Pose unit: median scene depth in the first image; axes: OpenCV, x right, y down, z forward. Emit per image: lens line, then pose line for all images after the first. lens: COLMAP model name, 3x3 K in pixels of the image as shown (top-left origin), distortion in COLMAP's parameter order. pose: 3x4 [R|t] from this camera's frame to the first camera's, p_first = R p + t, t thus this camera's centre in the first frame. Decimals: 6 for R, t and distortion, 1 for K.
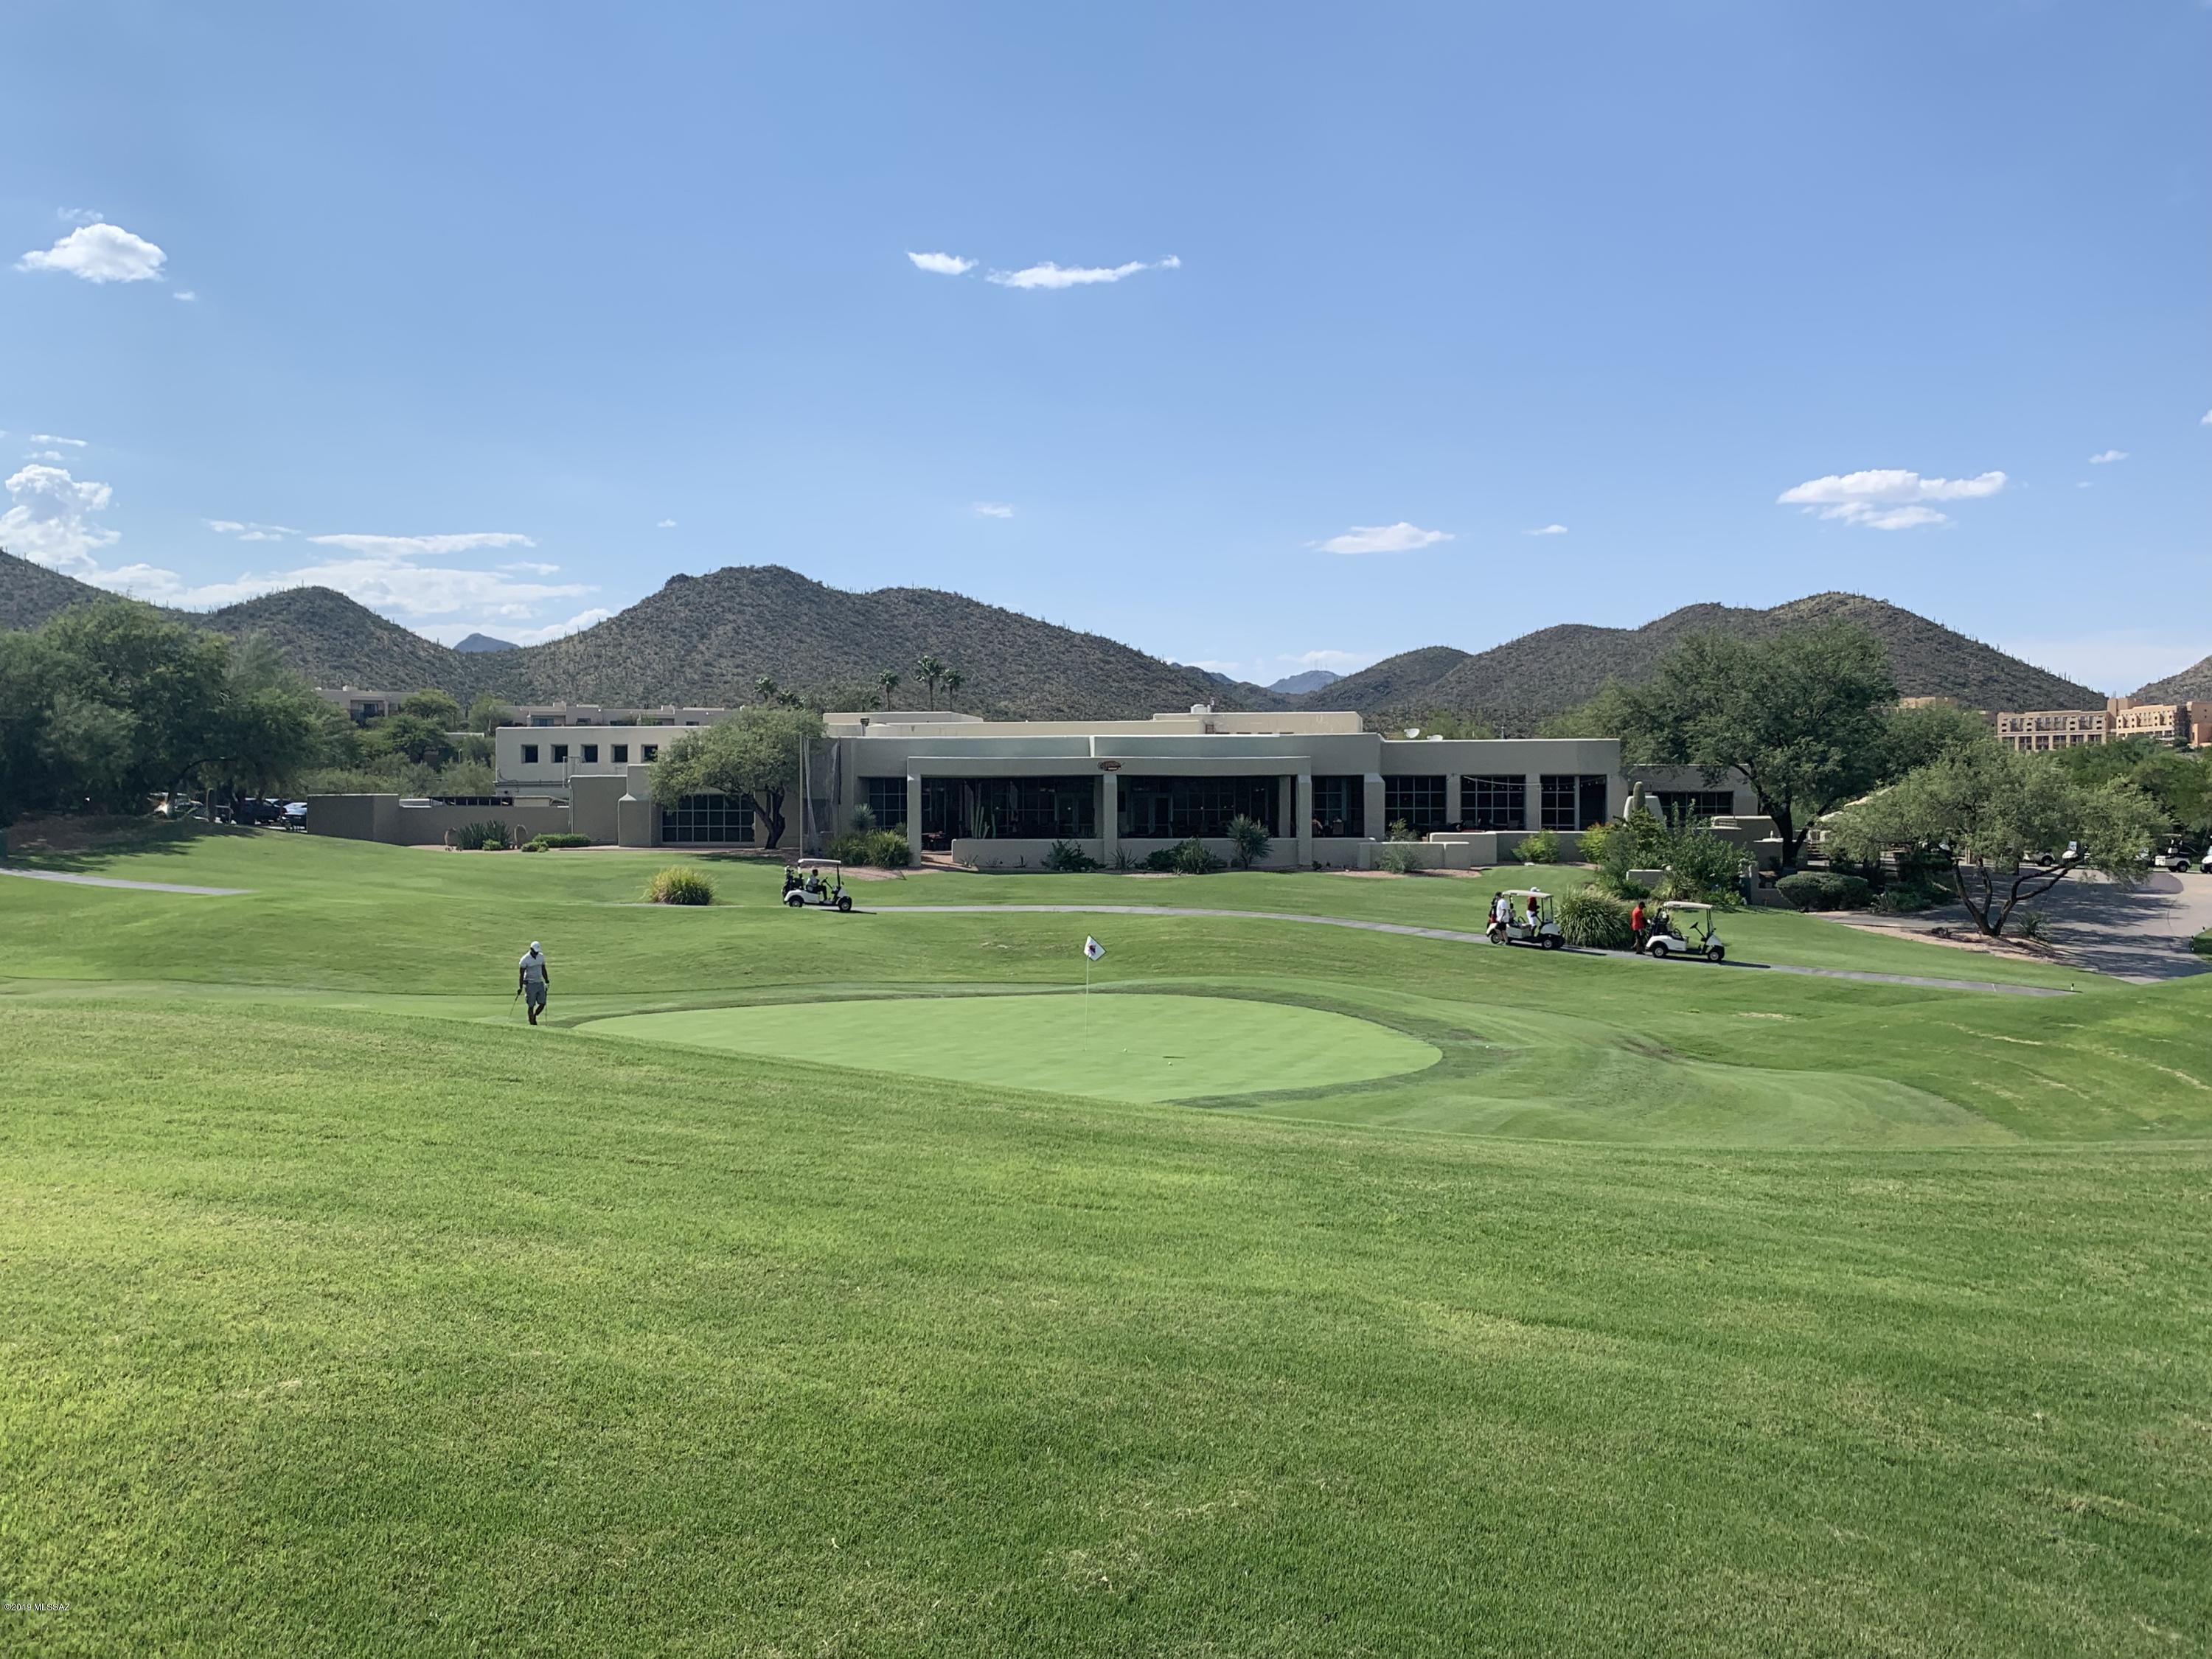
lens RADIAL K [[1964.6, 0, 1109.8], [0, 1964.6, 813.8], [0, 0, 1]] dist [0.083671, -0.006605]
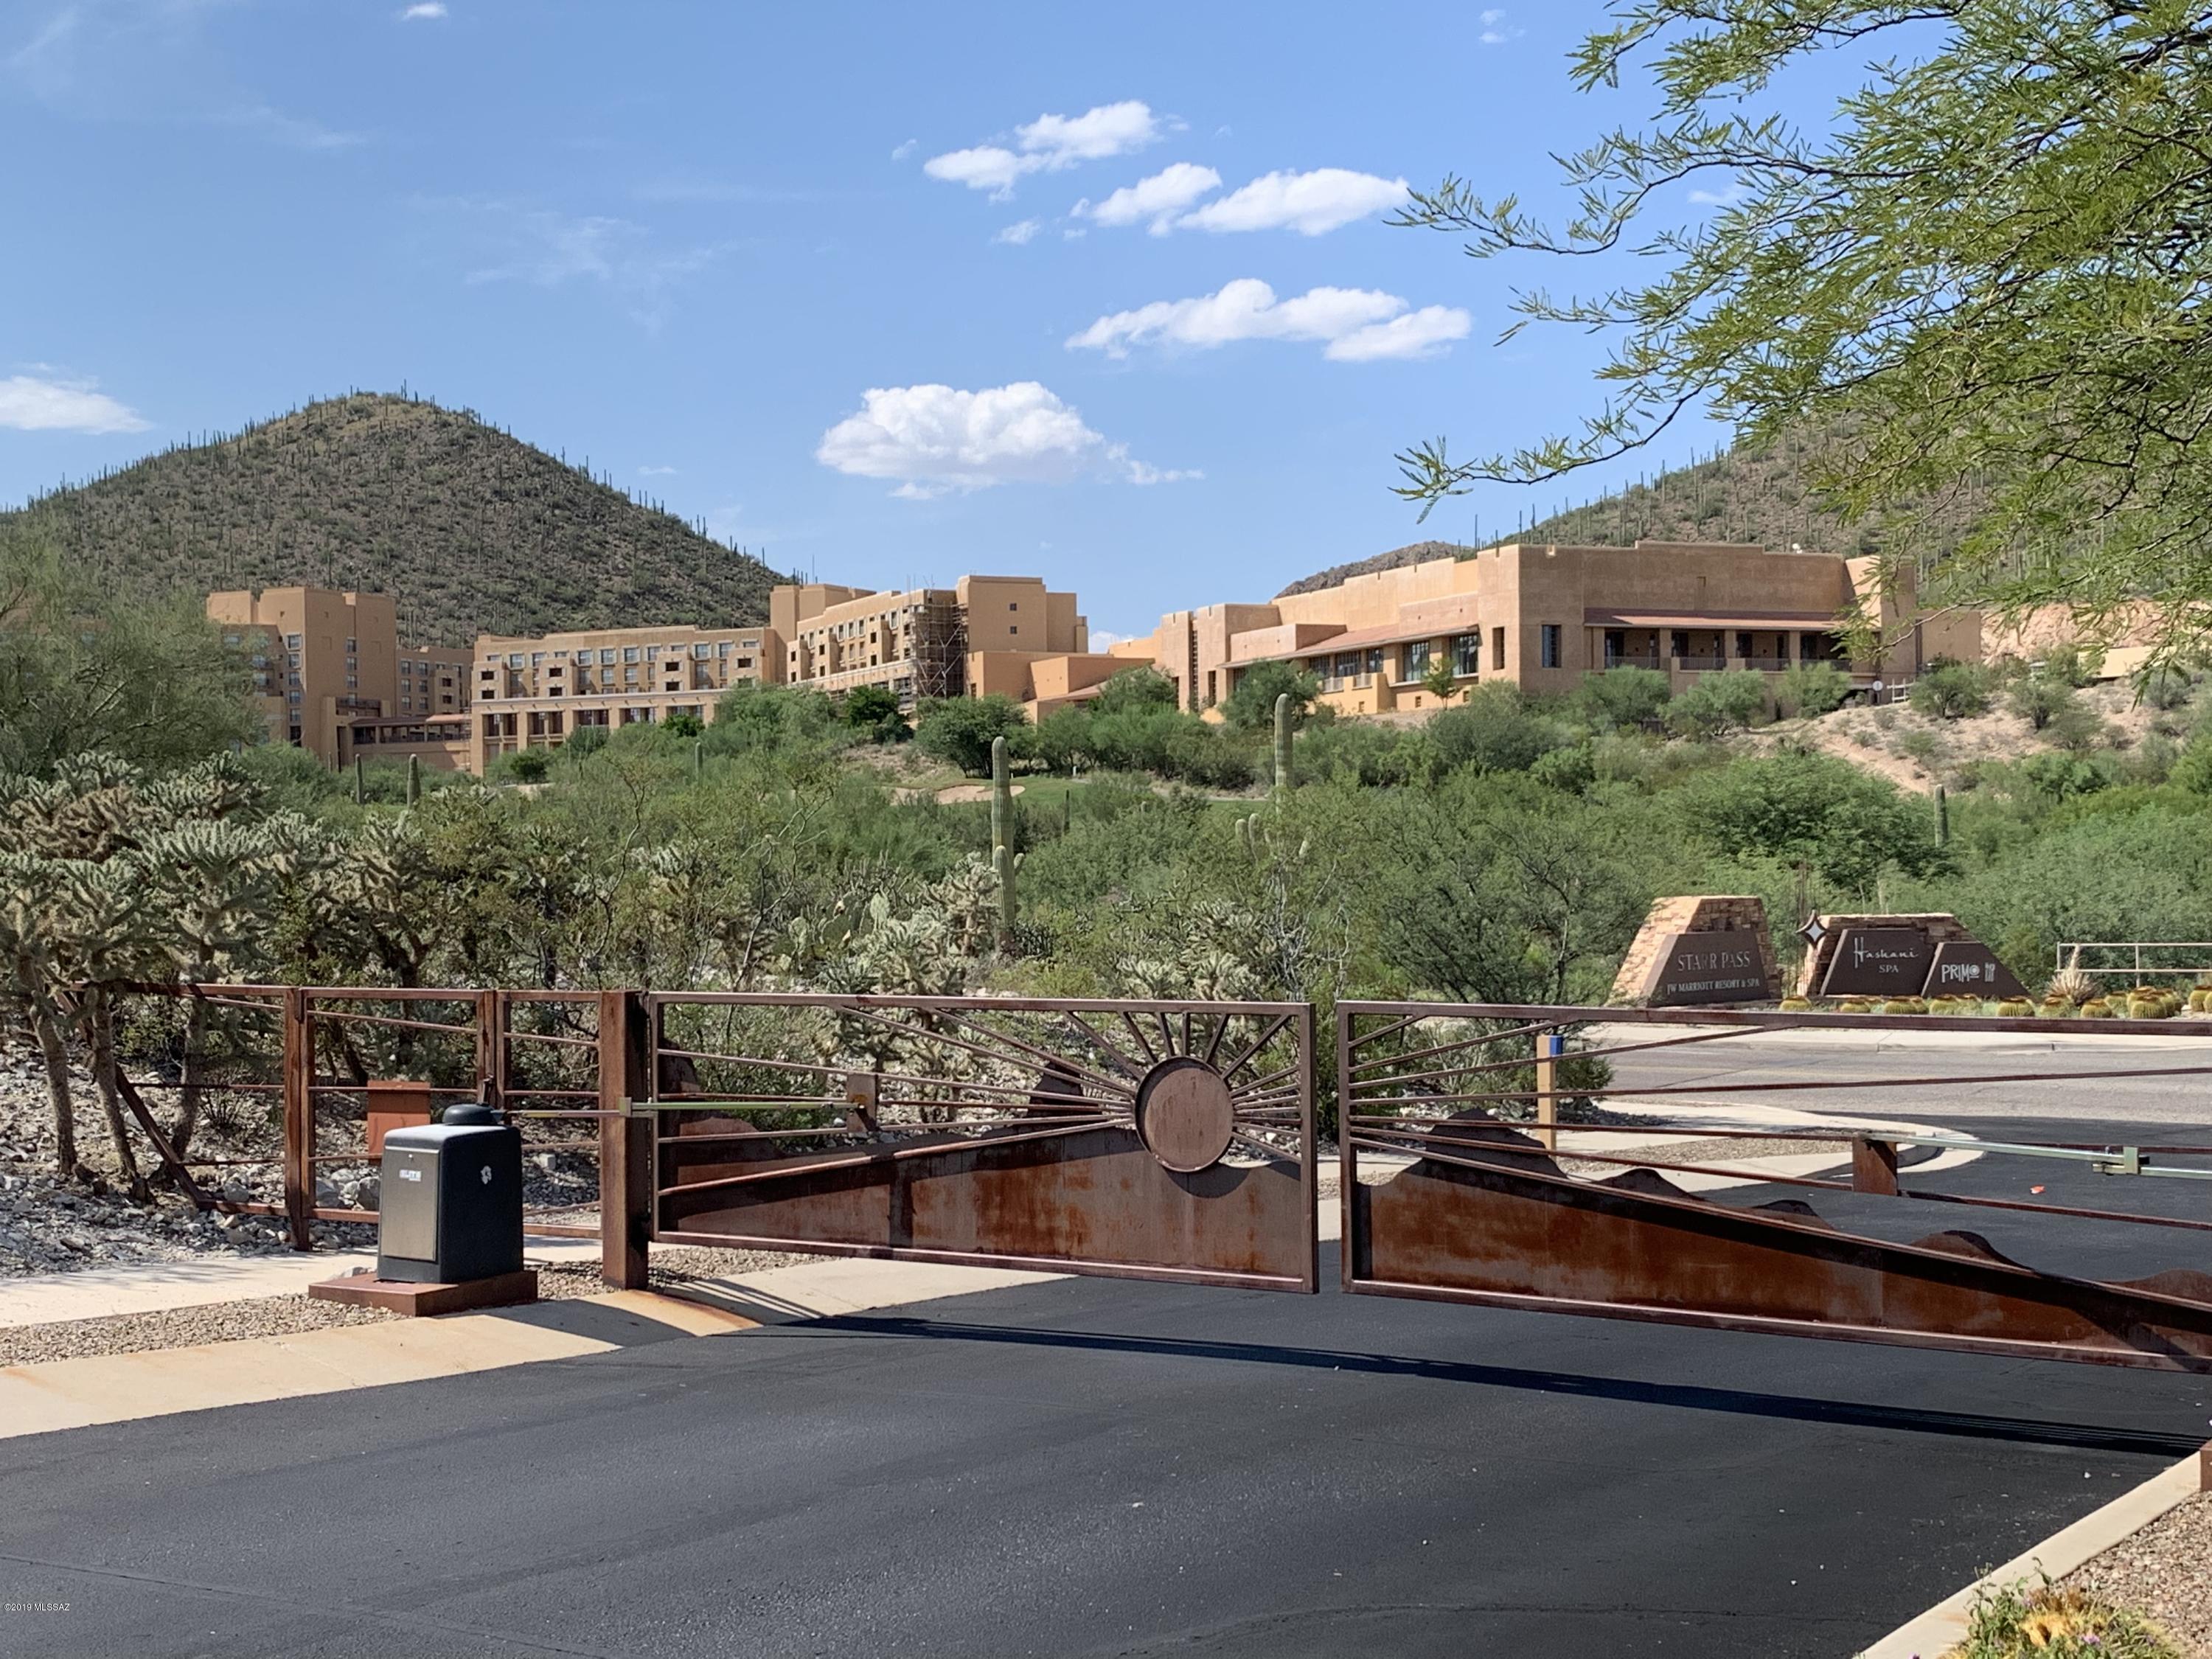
lens RADIAL K [[2869.3, 0, 1091.1], [0, 2869.3, 834.0], [0, 0, 1]] dist [0.182890, 0.000000]
pose [[0.902876, -0.009808, 0.429790, 0.237612], [0.019506, 0.999645, -0.018163, -0.007797], [-0.429459, 0.024782, 0.902746, 0.395862]]
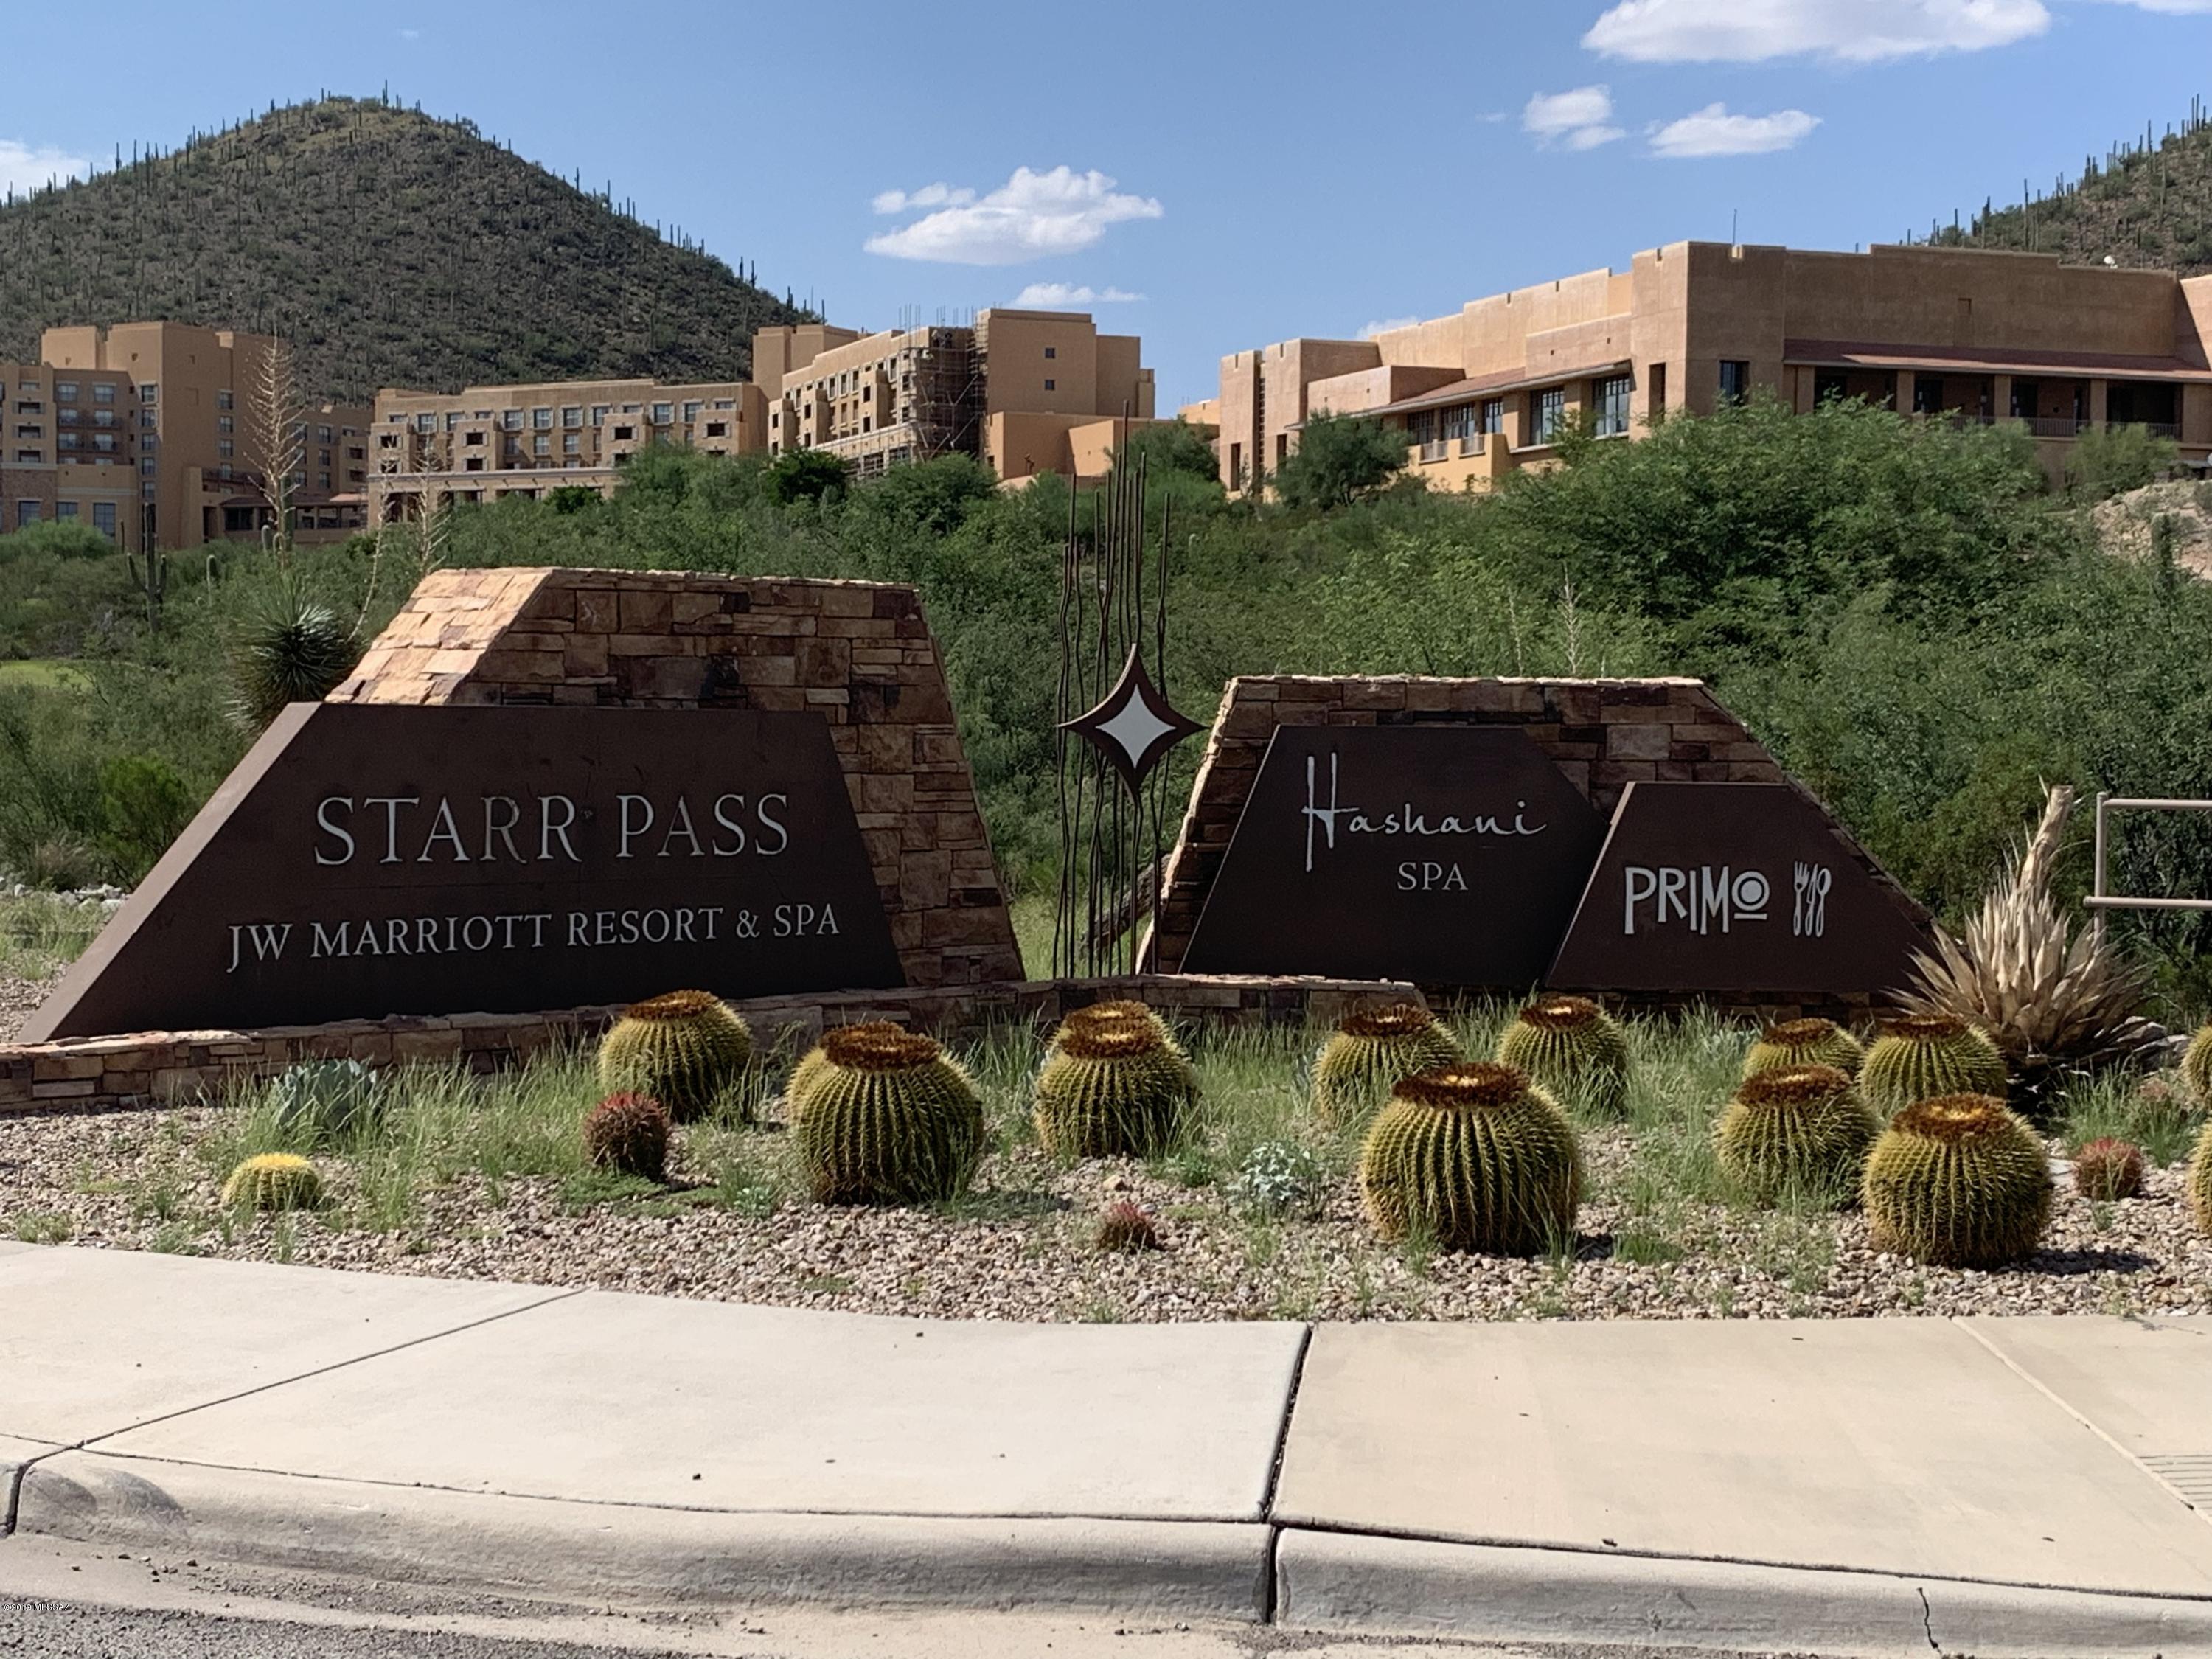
lens RADIAL K [[3513.9, 0, 1122.4], [0, 3513.9, 825.2], [0, 0, 1]] dist [0.135711, 0.000000]
pose [[0.923005, -0.005182, 0.384754, 0.256209], [-0.003477, 0.999756, 0.021806, -0.007026], [-0.384773, -0.021465, 0.922762, 0.413607]]
